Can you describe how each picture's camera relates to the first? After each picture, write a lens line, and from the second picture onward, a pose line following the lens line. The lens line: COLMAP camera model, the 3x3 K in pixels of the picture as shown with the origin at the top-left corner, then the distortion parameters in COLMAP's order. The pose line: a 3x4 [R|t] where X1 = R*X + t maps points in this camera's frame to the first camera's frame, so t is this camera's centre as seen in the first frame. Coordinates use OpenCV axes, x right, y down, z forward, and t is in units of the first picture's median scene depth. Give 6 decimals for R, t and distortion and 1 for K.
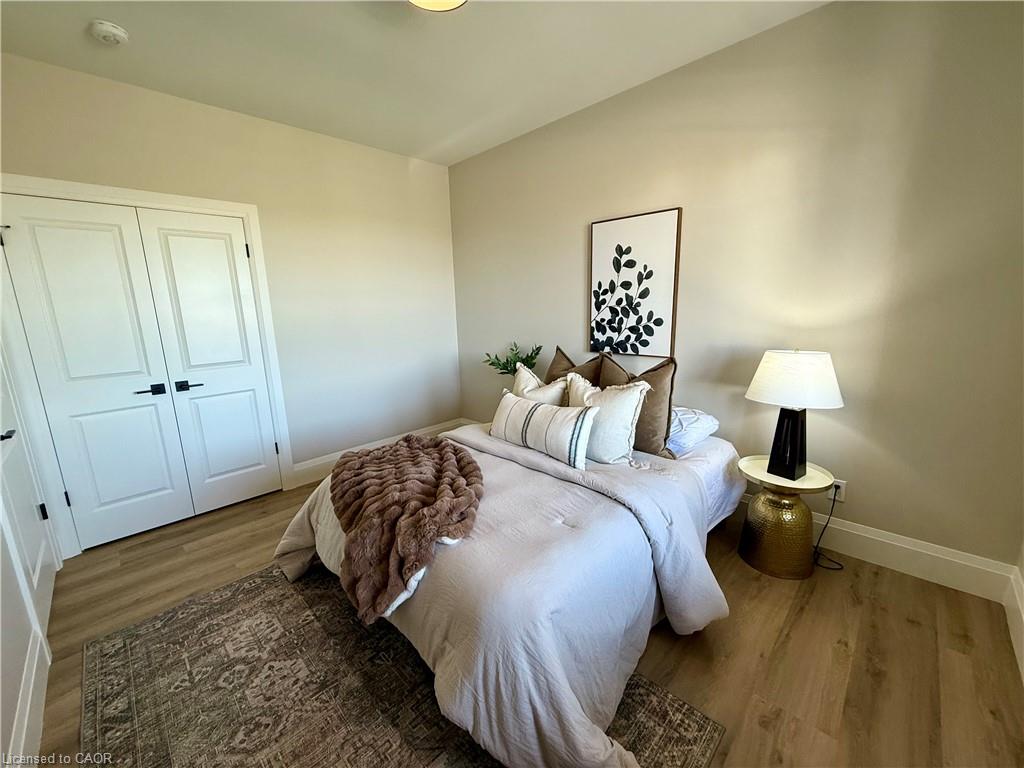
lens RADIAL K [[408.5, 0, 508.2], [0, 408.5, 382.2], [0, 0, 1]] dist [0.001459, -0.000174]
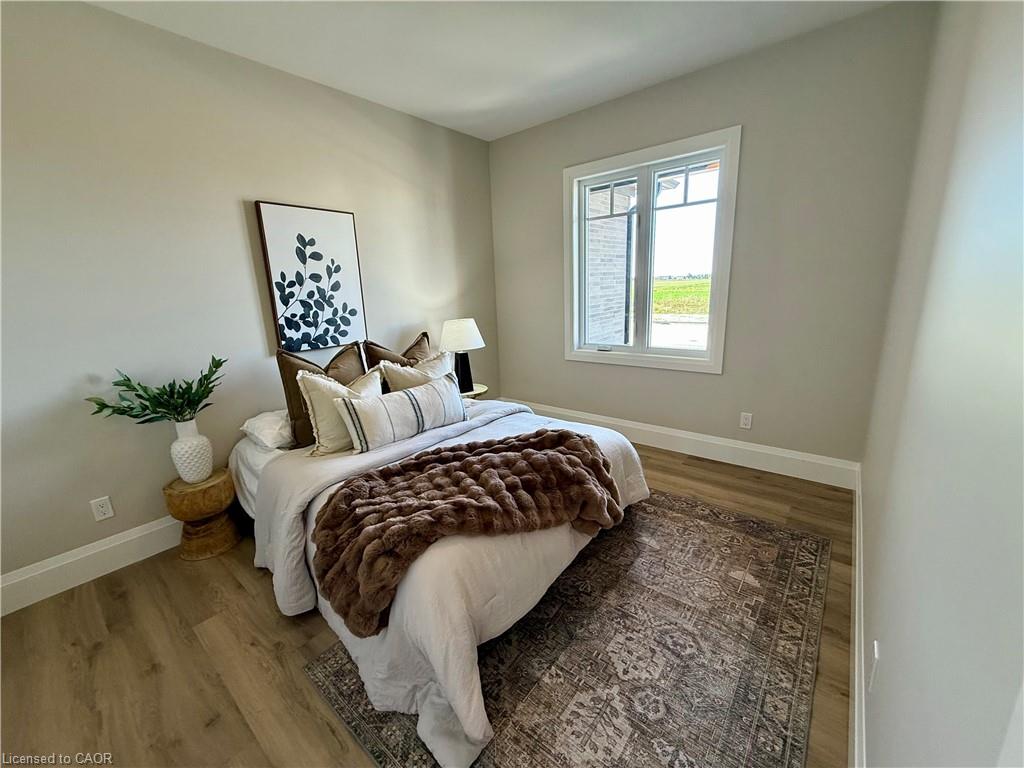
lens RADIAL K [[408.5, 0, 509.7], [0, 408.5, 383.6], [0, 0, 1]] dist [0.001459, -0.000174]
pose [[-0.090218, -0.195725, 0.976500, -0.759625], [0.232374, 0.949299, 0.211742, -0.095183], [-0.968433, 0.246016, -0.040162, 0.648733]]
